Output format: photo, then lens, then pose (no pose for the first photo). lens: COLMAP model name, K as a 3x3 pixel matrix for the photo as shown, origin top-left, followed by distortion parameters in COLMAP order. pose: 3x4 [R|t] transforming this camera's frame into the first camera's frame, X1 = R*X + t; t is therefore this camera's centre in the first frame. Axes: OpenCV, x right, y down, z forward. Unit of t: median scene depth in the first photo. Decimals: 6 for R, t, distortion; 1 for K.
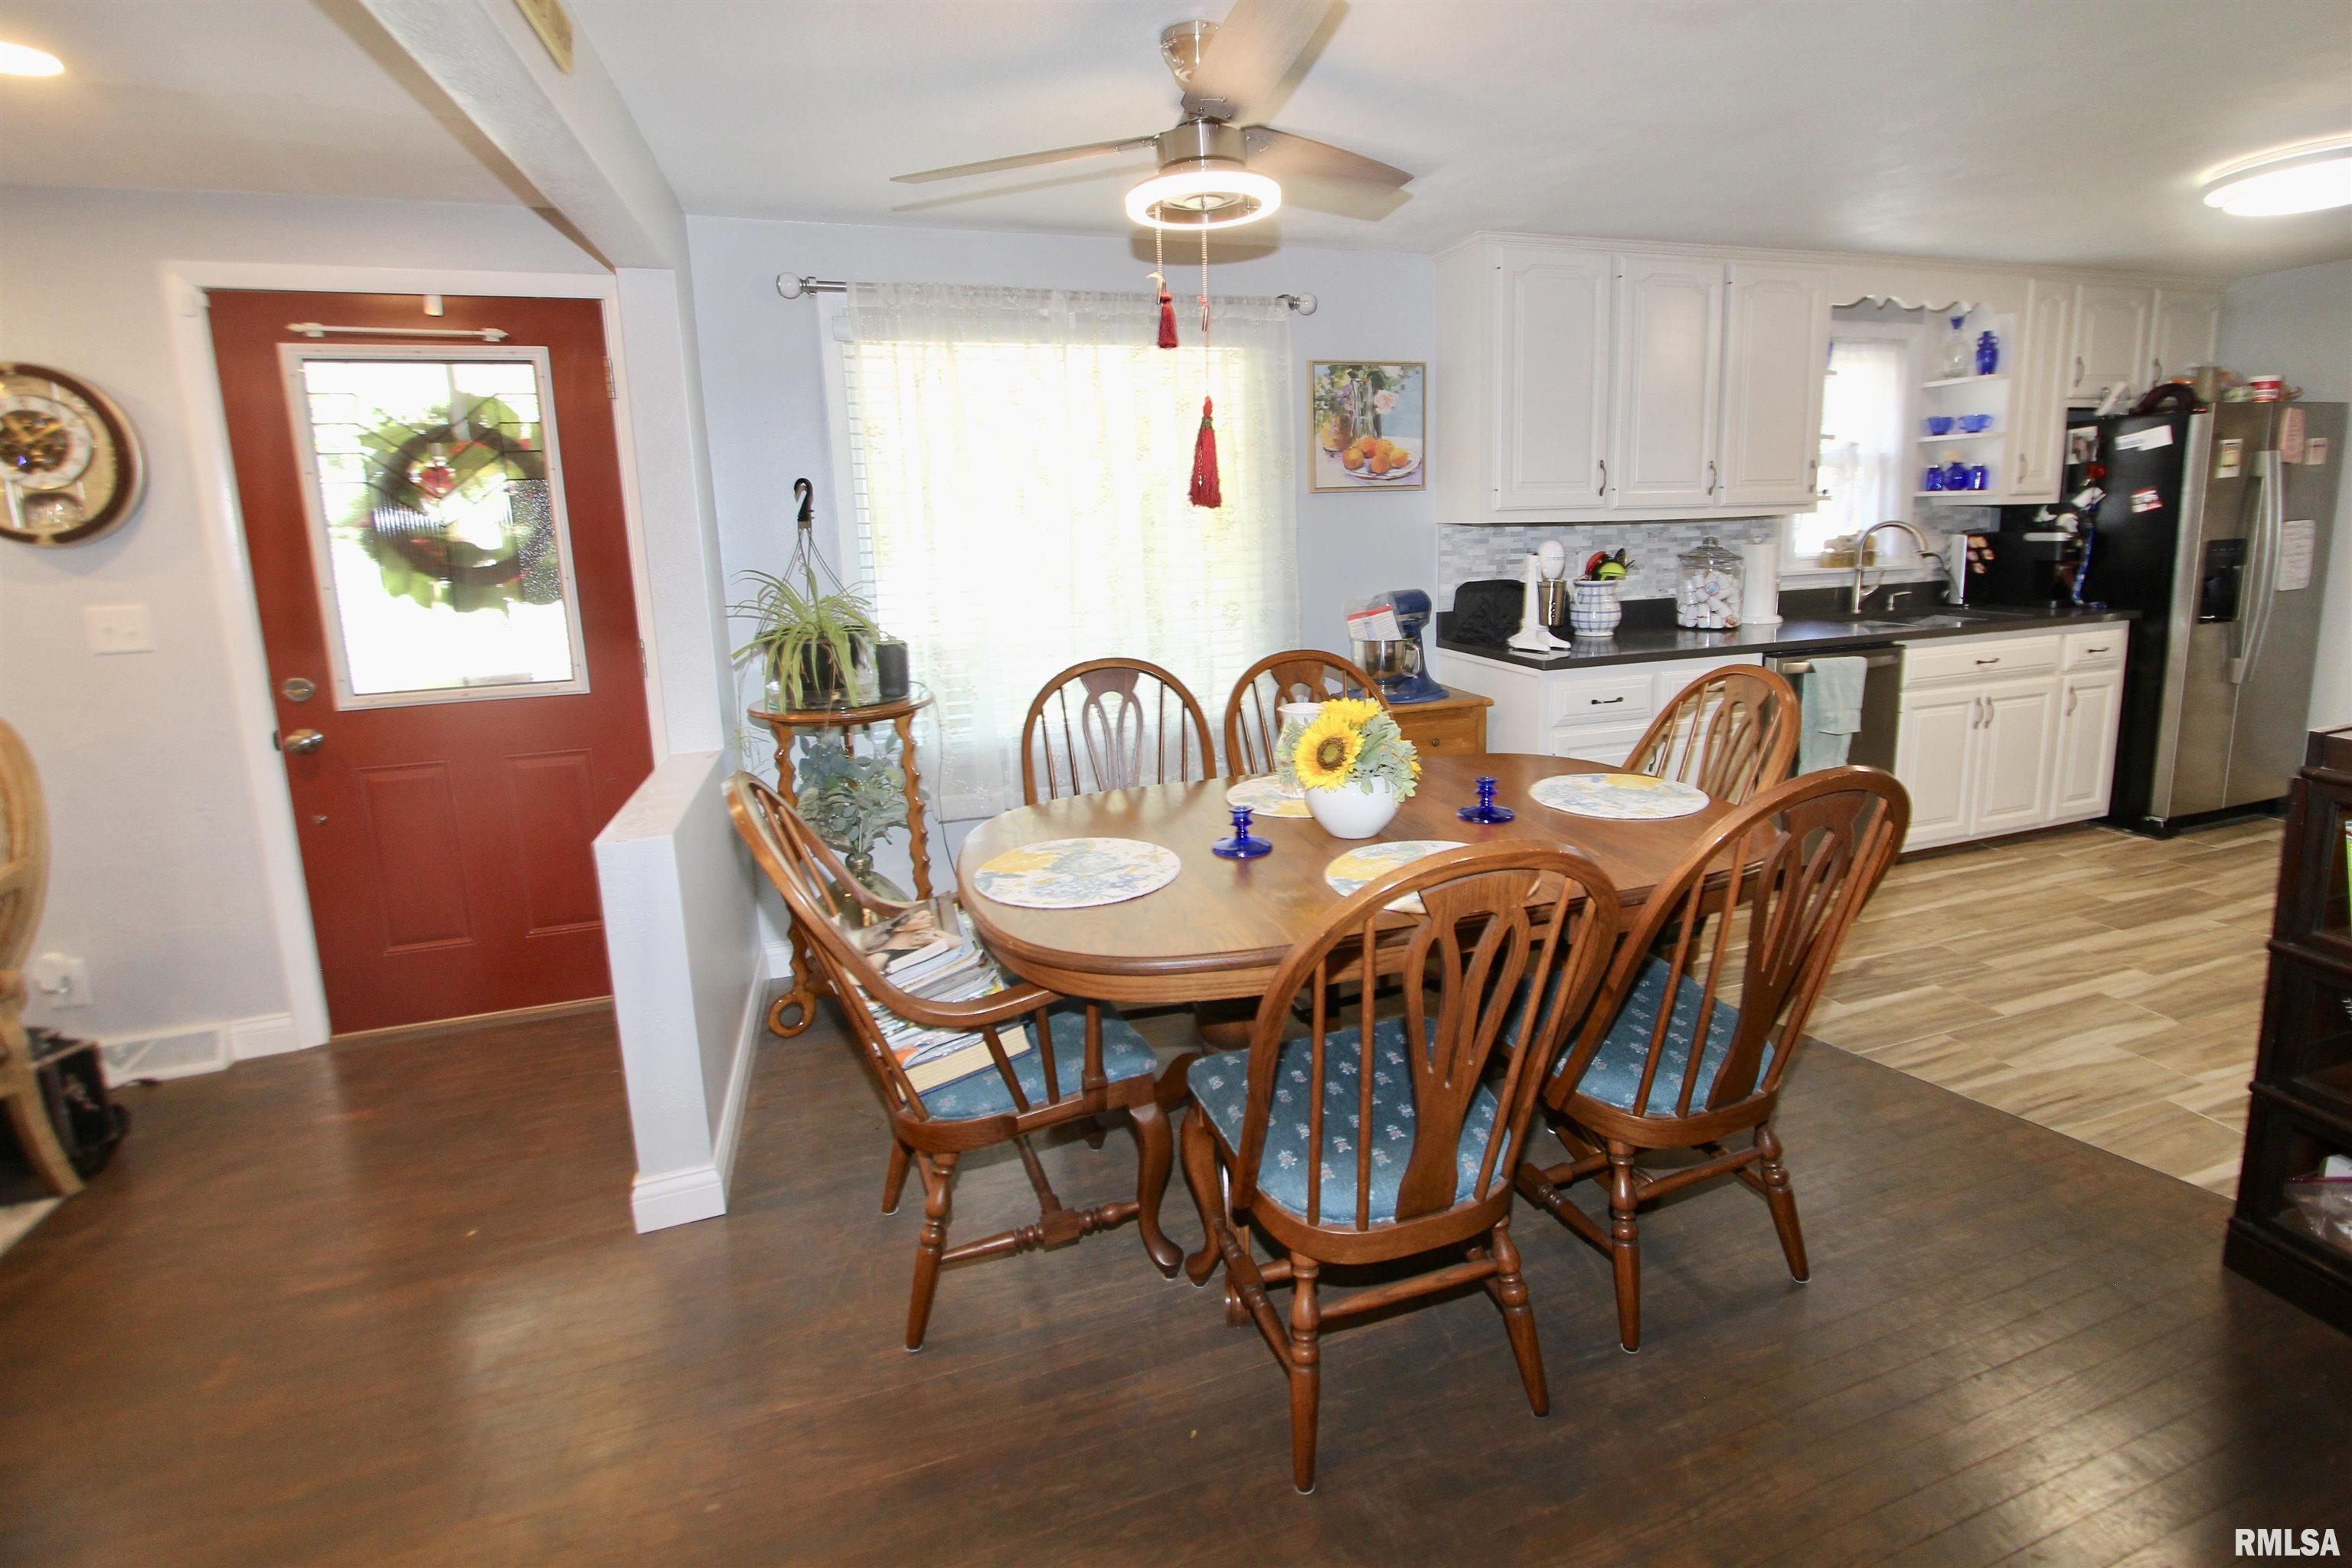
lens RADIAL K [[1079.6, 0, 1225.3], [0, 1079.6, 693.8], [0, 0, 1]] dist [-0.016679, 0.003171]
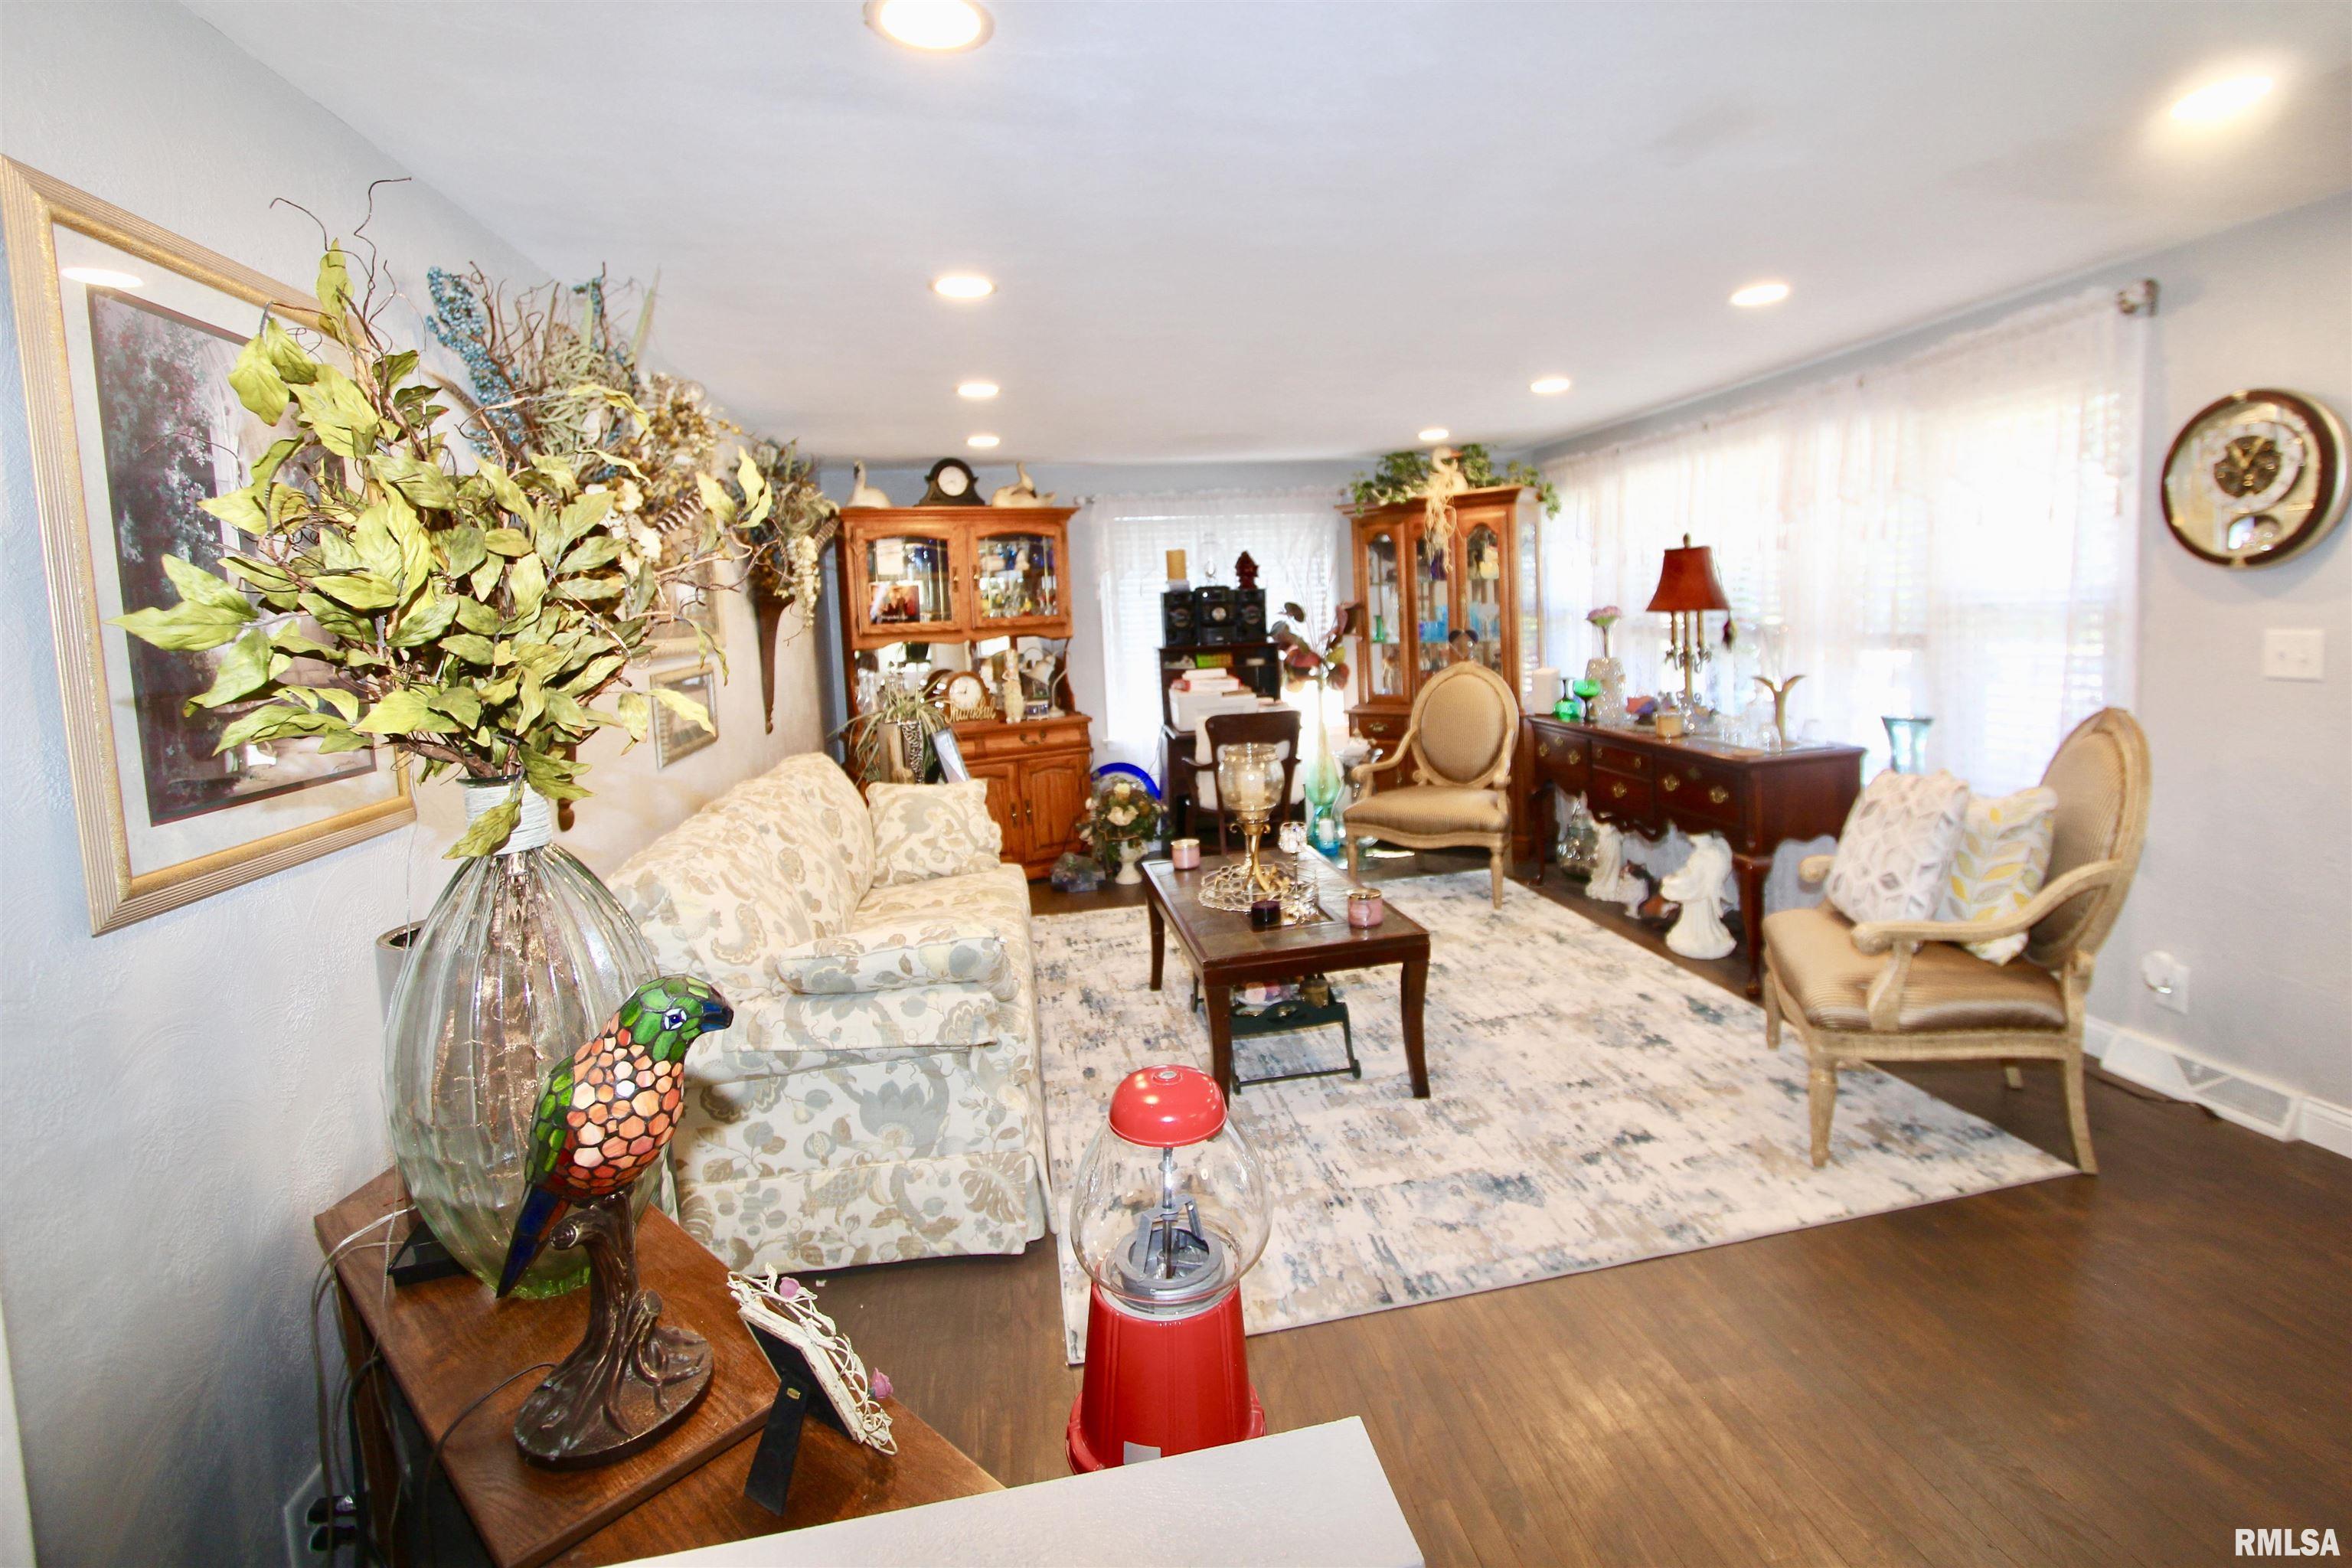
lens RADIAL K [[1079.6, 0, 1228.2], [0, 1079.6, 691.9], [0, 0, 1]] dist [-0.016679, 0.003171]
pose [[-0.132238, 0.114278, -0.984608, 0.030910], [-0.118720, 0.984355, 0.130193, -0.036123], [0.984083, 0.134109, -0.116602, 0.161581]]
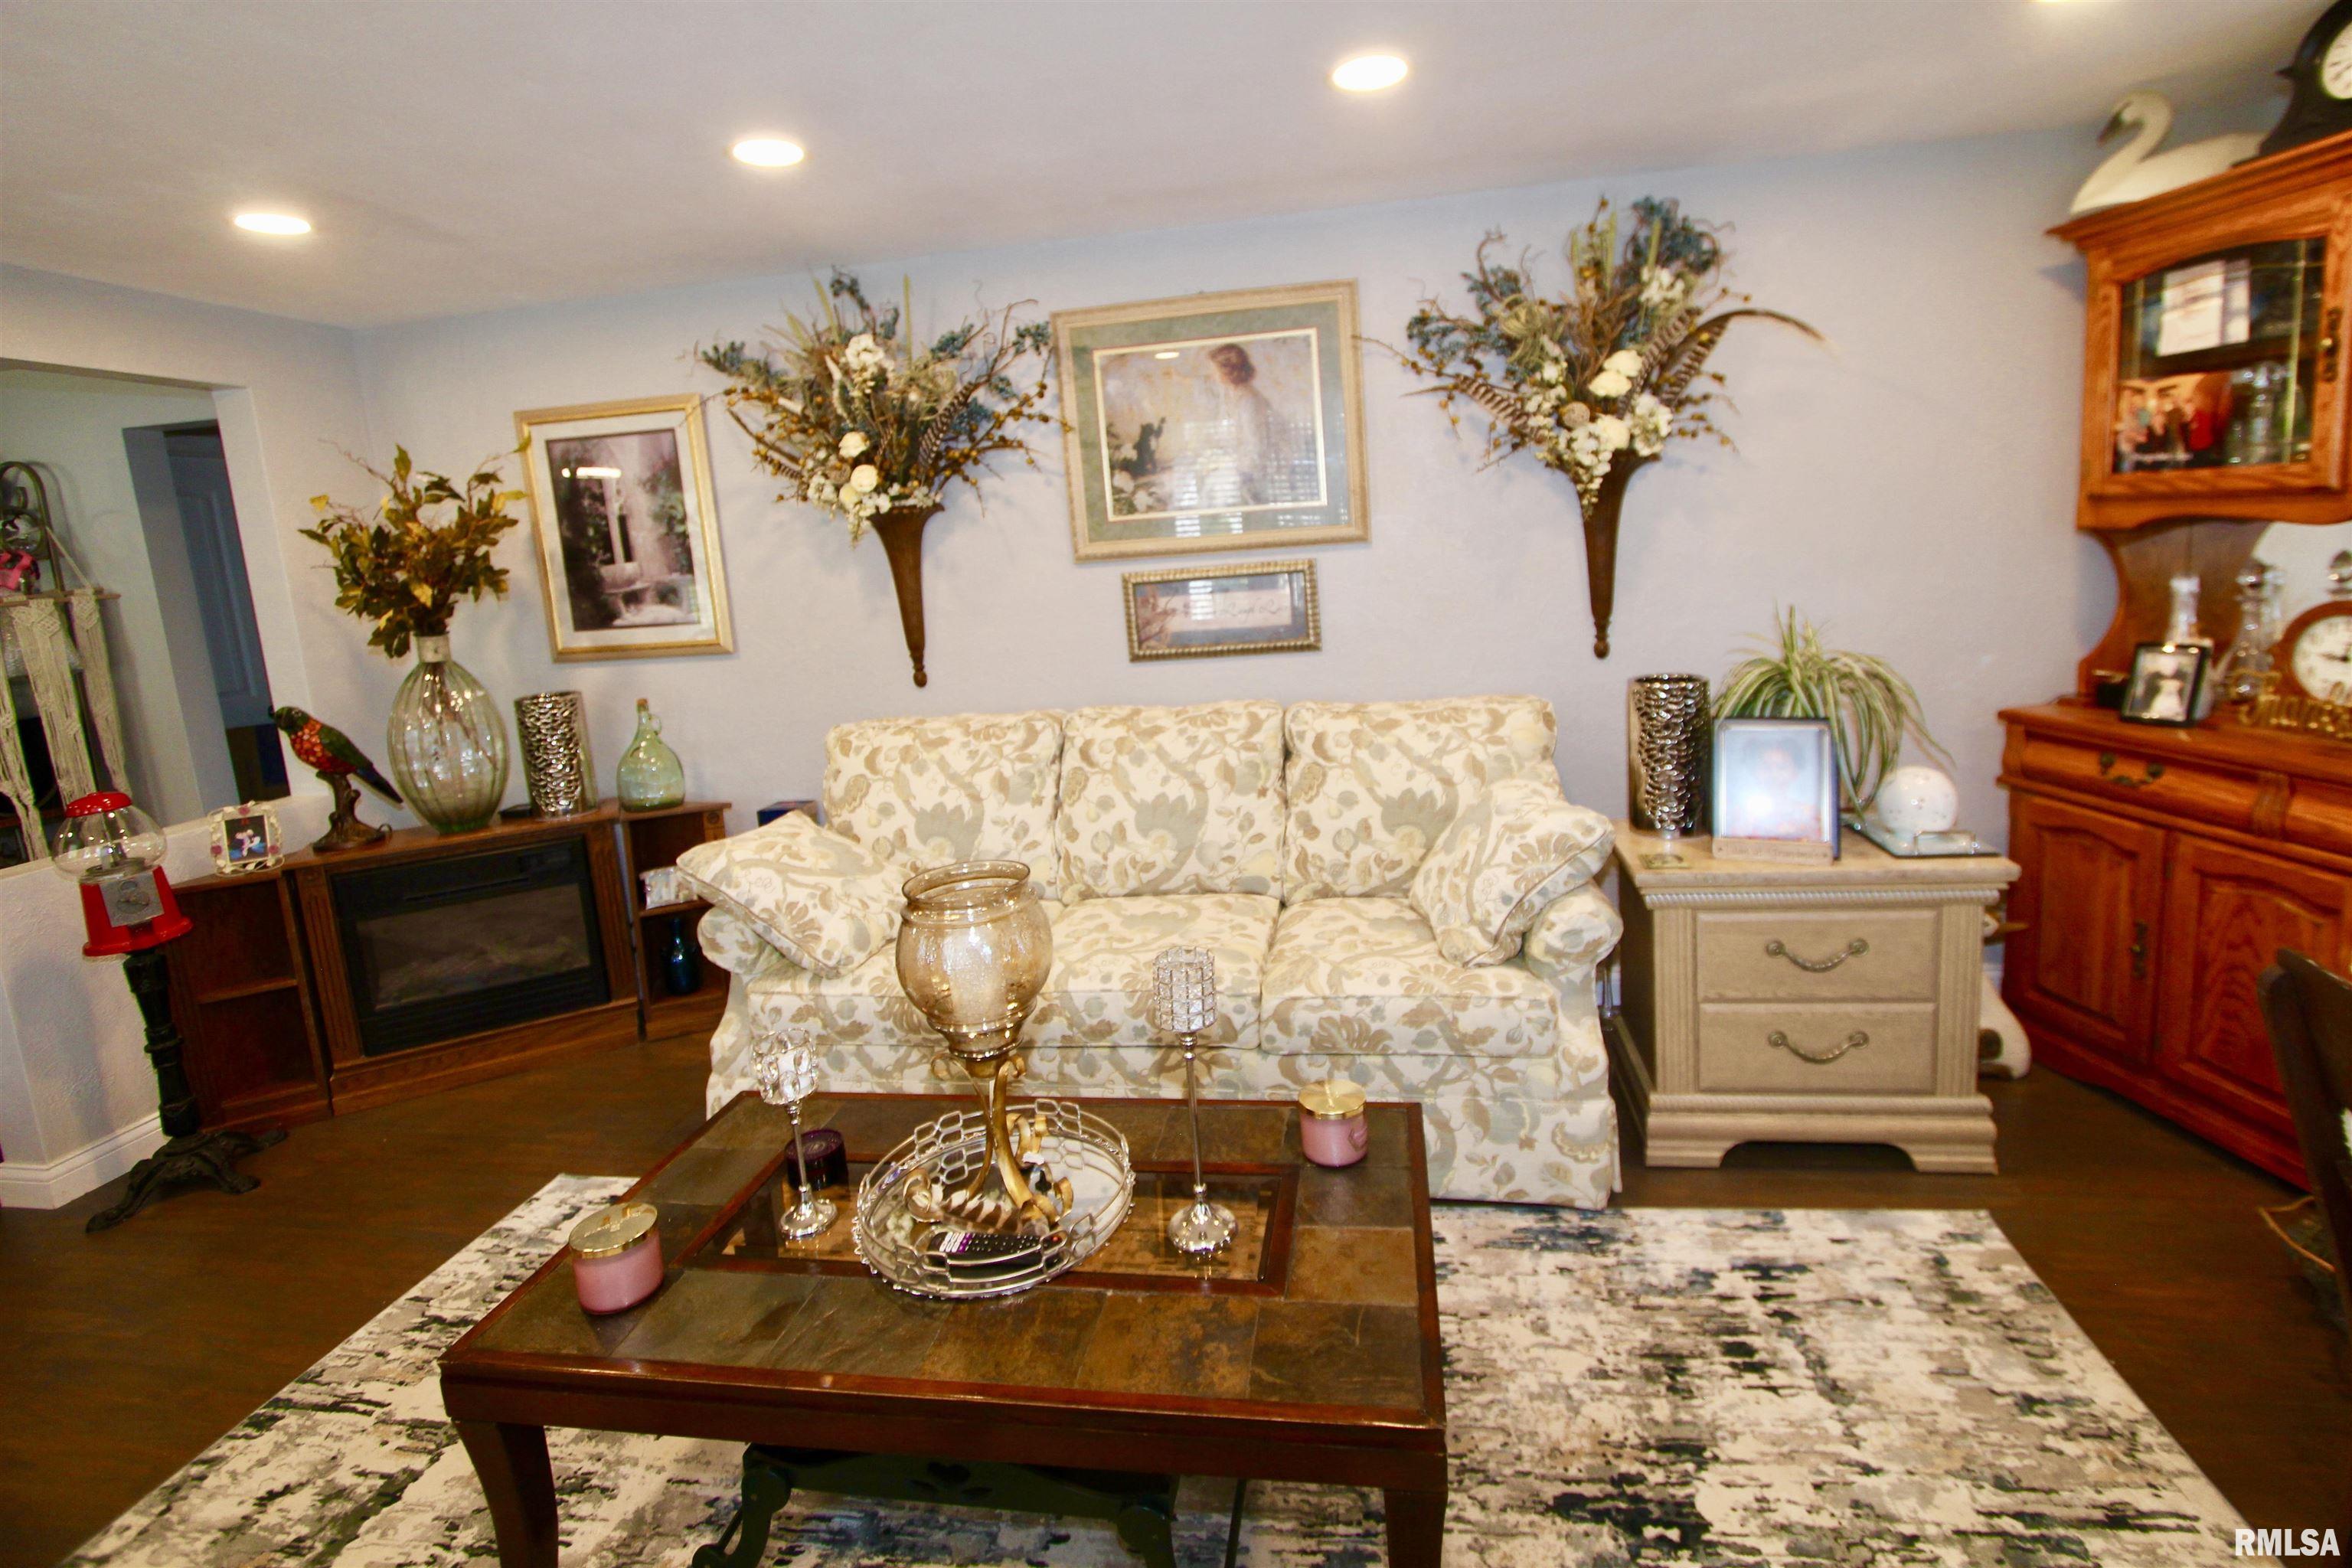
lens RADIAL K [[1079.6, 0, 1223.5], [0, 1079.6, 696.2], [0, 0, 1]] dist [-0.016679, 0.003171]
pose [[-0.876850, 0.014427, 0.480548, -1.491576], [0.169342, 0.944758, 0.280633, -0.025199], [-0.449953, 0.327450, -0.830854, 0.391928]]
